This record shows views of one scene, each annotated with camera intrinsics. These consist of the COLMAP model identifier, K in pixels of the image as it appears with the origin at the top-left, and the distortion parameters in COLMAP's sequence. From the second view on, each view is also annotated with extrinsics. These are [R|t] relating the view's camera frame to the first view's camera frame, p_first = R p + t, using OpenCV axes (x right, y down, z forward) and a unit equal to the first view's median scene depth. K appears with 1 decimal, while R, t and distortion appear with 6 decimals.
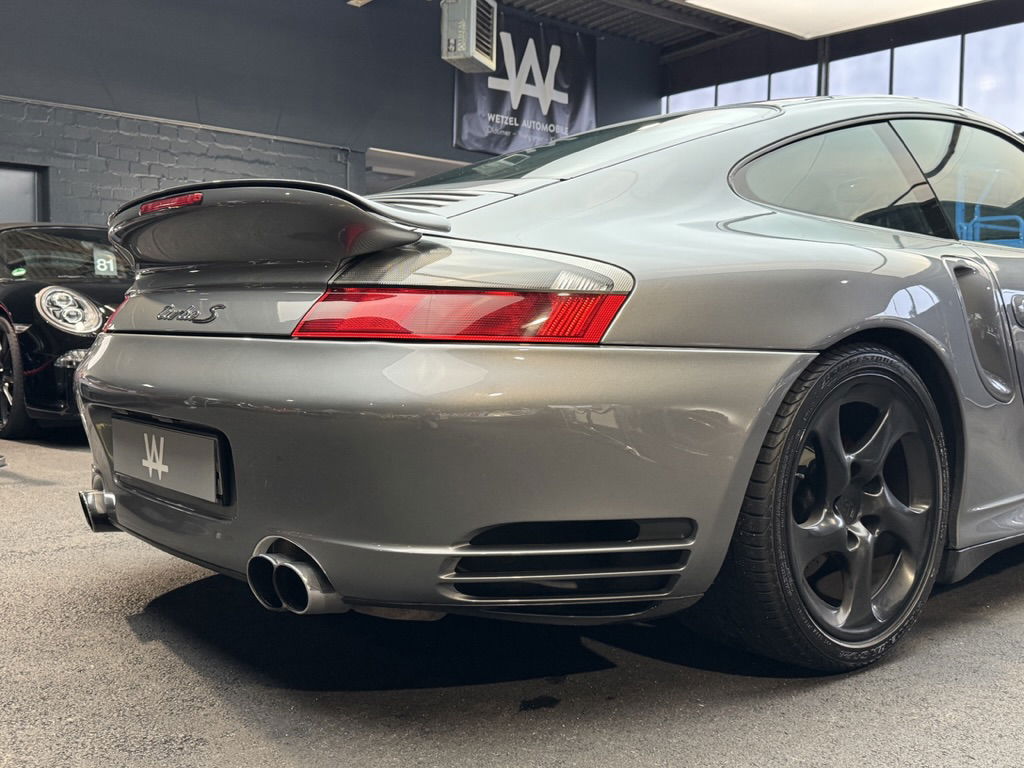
lens RADIAL K [[1065.9, 0, 511.2], [0, 1065.9, 383.0], [0, 0, 1]] dist [0.042667, 0.000000]
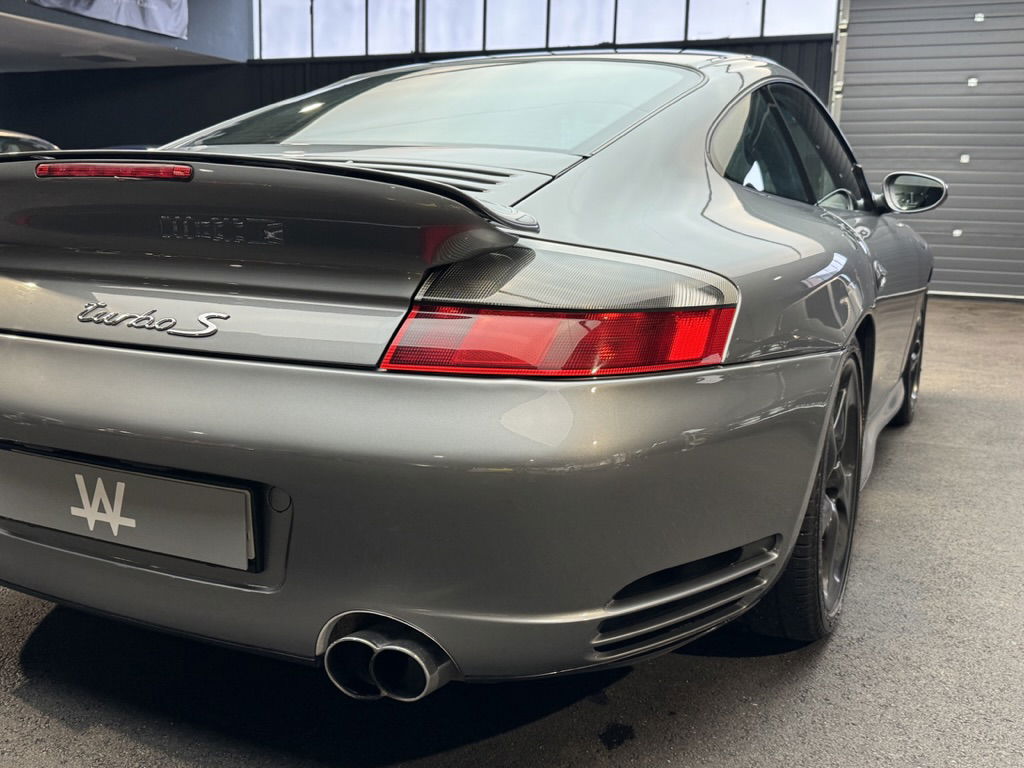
lens RADIAL K [[1003.9, 0, 513.0], [0, 1003.9, 392.5], [0, 0, 1]] dist [0.077328, 0.000000]
pose [[0.910271, -0.061325, 0.409447, -0.421678], [0.005526, 0.990680, 0.136095, -0.127320], [-0.413977, -0.121621, 0.902126, 0.275445]]
